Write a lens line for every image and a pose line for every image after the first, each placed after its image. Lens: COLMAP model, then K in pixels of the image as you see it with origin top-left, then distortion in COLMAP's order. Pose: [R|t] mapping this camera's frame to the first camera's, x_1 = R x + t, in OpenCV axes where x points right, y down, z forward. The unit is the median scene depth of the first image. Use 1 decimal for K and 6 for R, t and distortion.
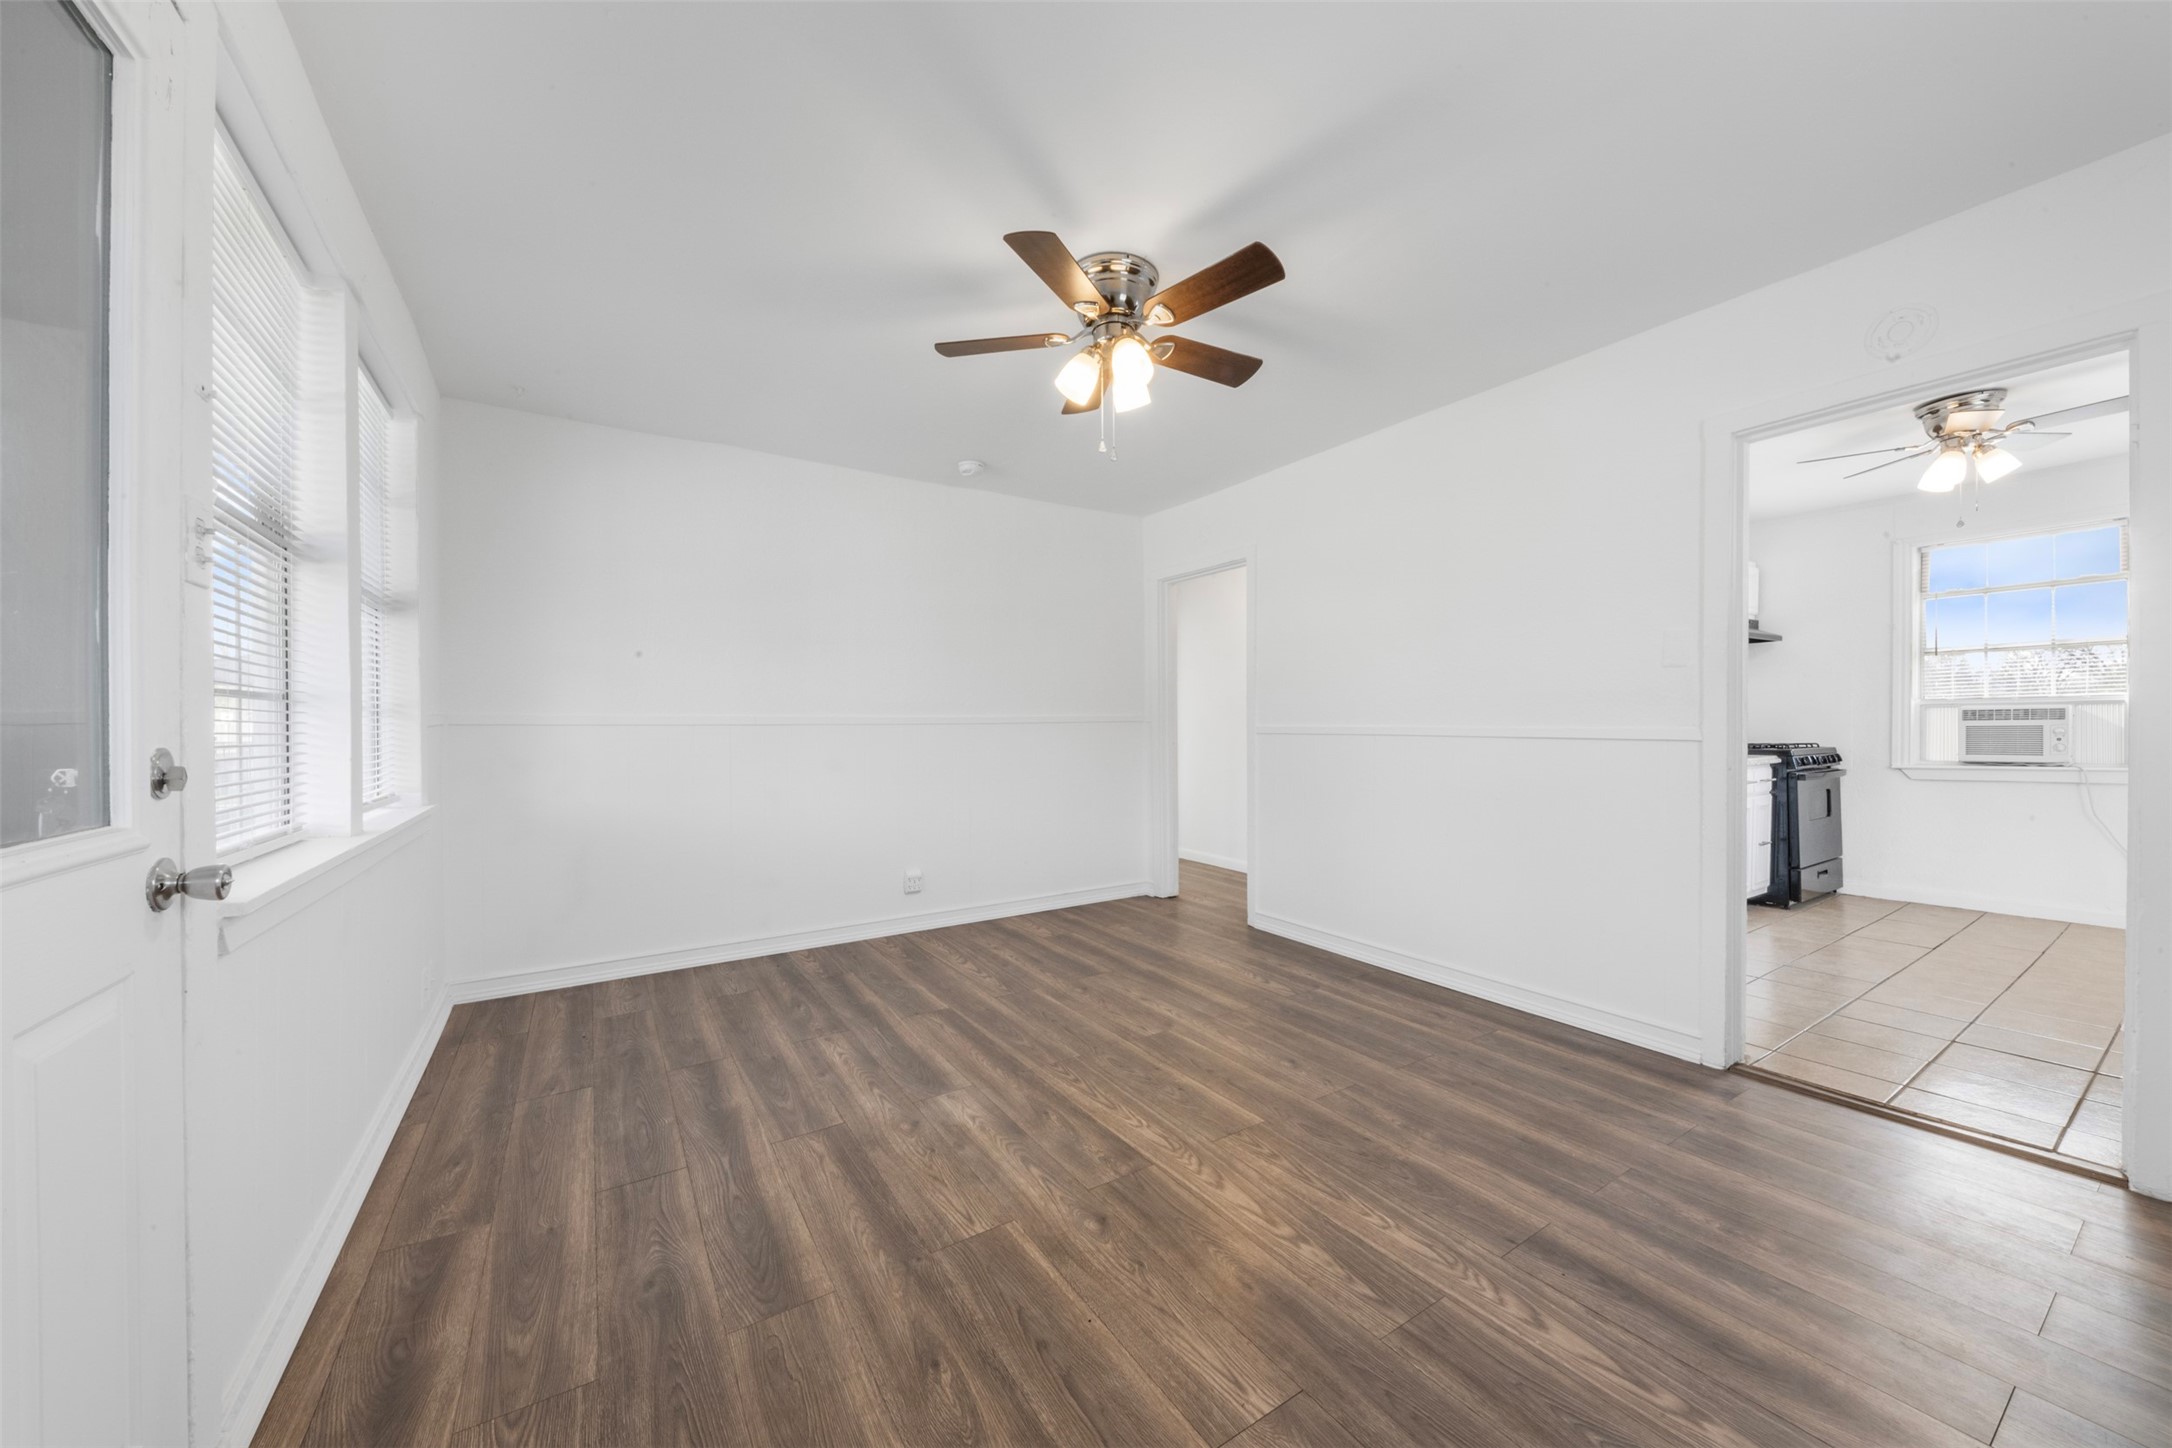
lens RADIAL K [[784.4, 0, 1086.0], [0, 784.4, 724.0], [0, 0, 1]] dist [-0.001060, -0.000257]
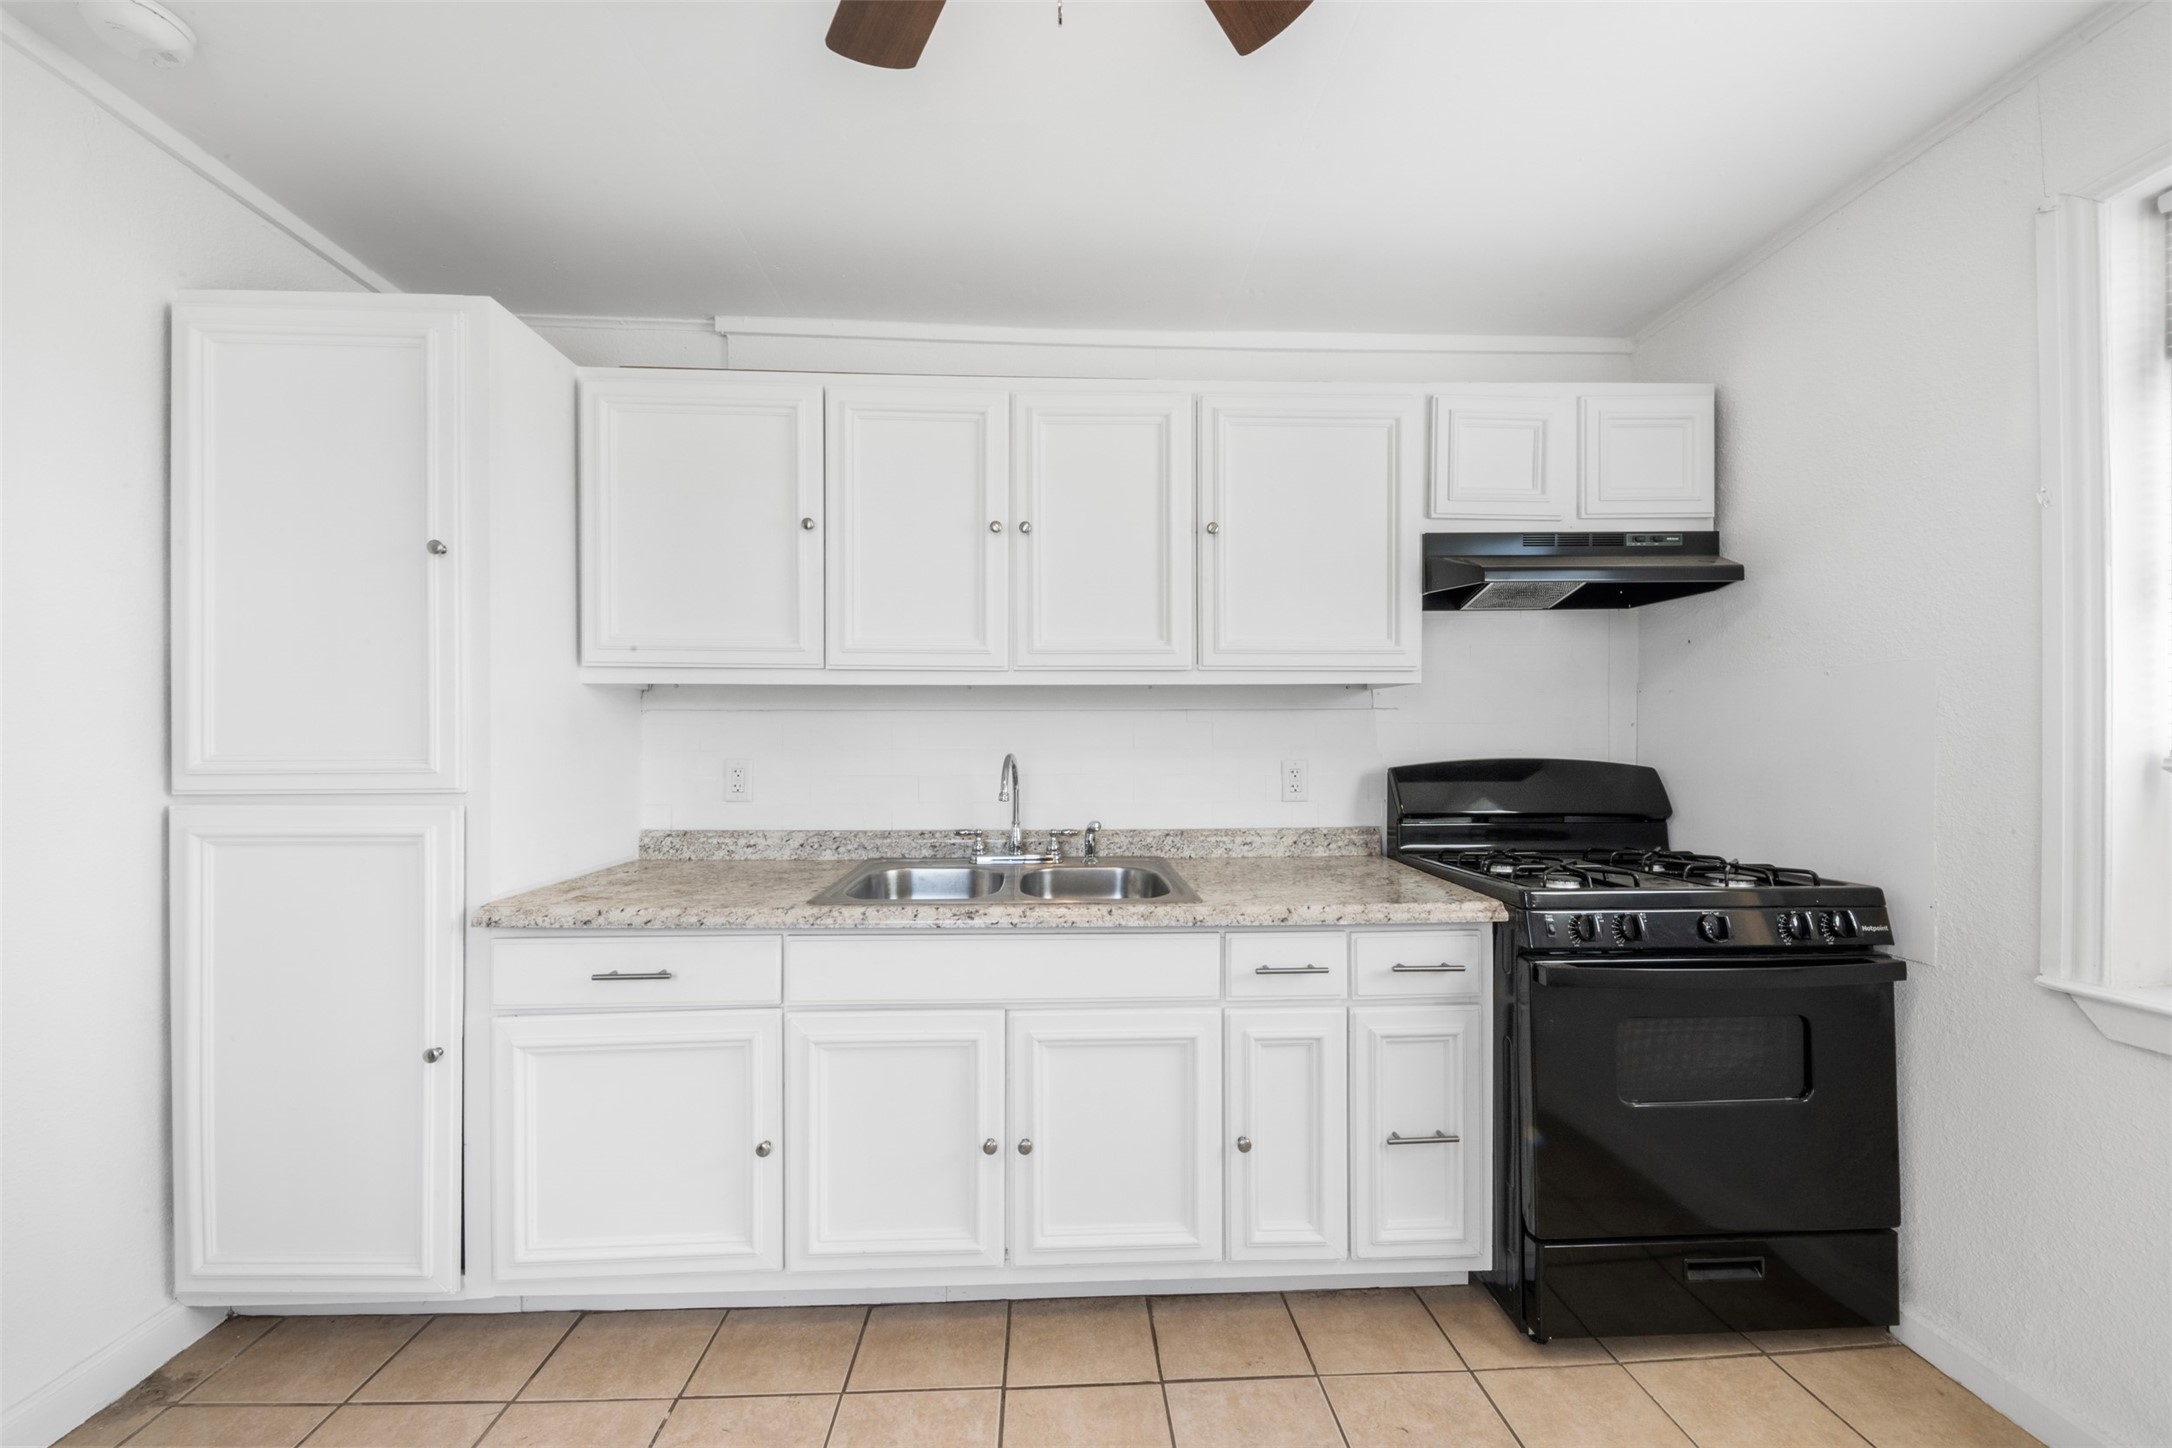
lens RADIAL K [[736.6, 0, 1083.1], [0, 736.6, 745.6], [0, 0, 1]] dist [0.000170, -0.000074]
pose [[0.863652, 0.004523, -0.504068, 0.903889], [-0.005547, 0.999984, -0.000531, -0.031190], [0.504058, 0.003255, 0.863664, 0.620728]]
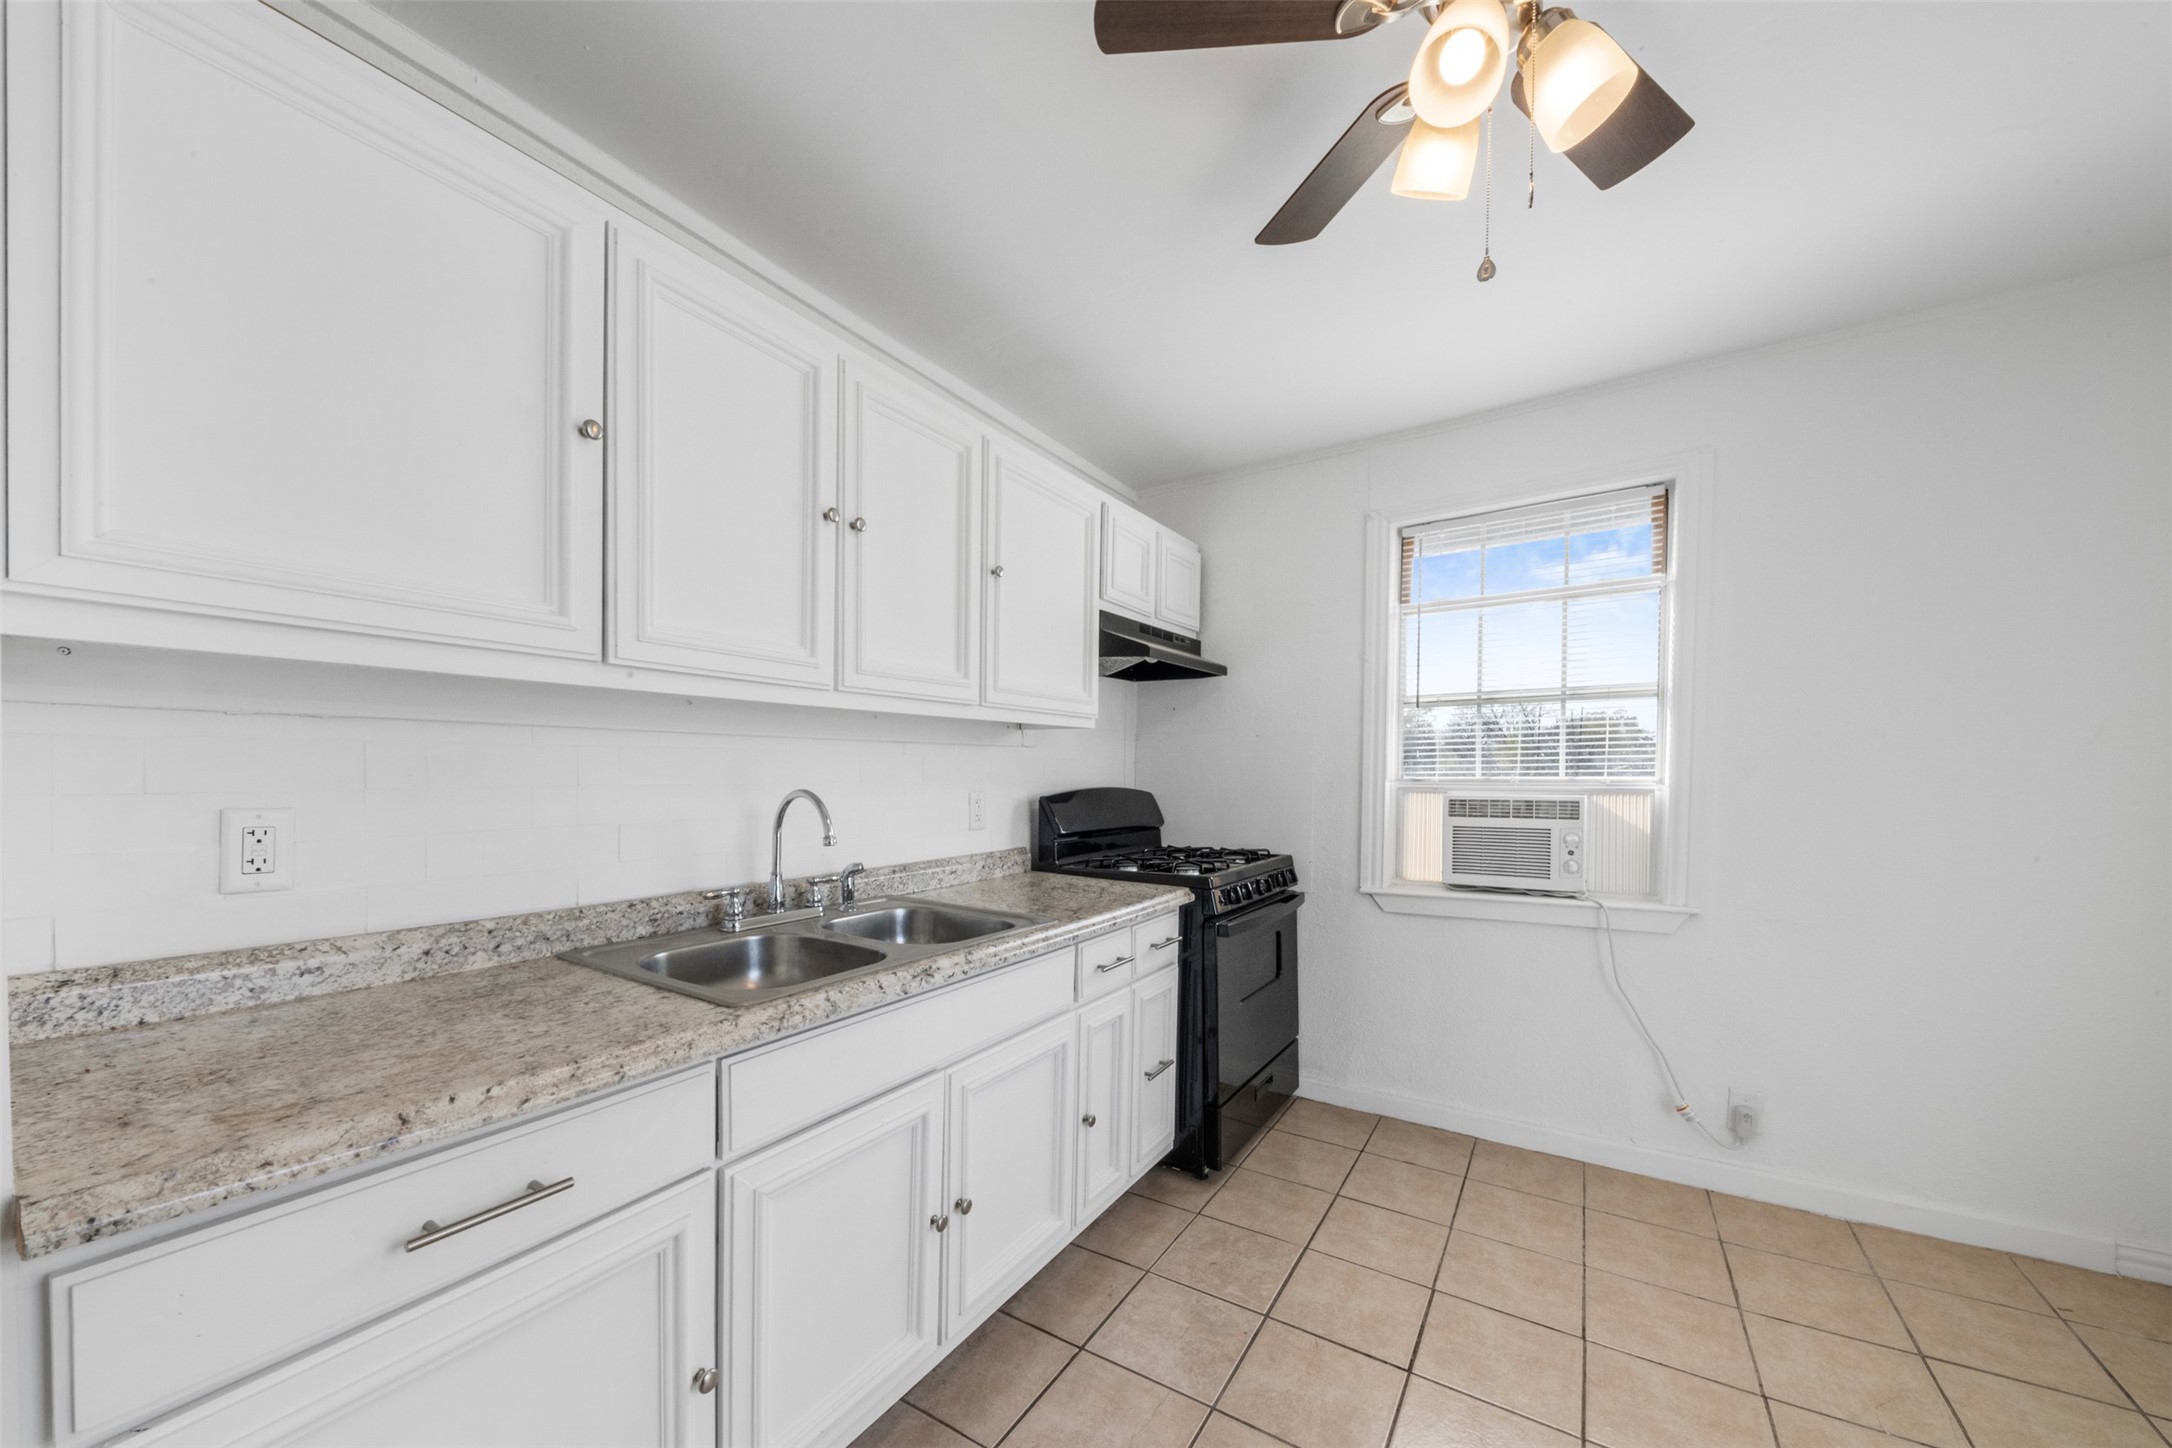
lens RADIAL K [[778.2, 0, 1082.1], [0, 778.2, 787.6], [0, 0, 1]] dist [-0.000332, -0.000090]
pose [[0.910498, -0.000703, 0.413513, 0.618010], [-0.005776, 0.999879, 0.014418, -0.033480], [-0.413473, -0.015516, 0.910384, 0.574641]]
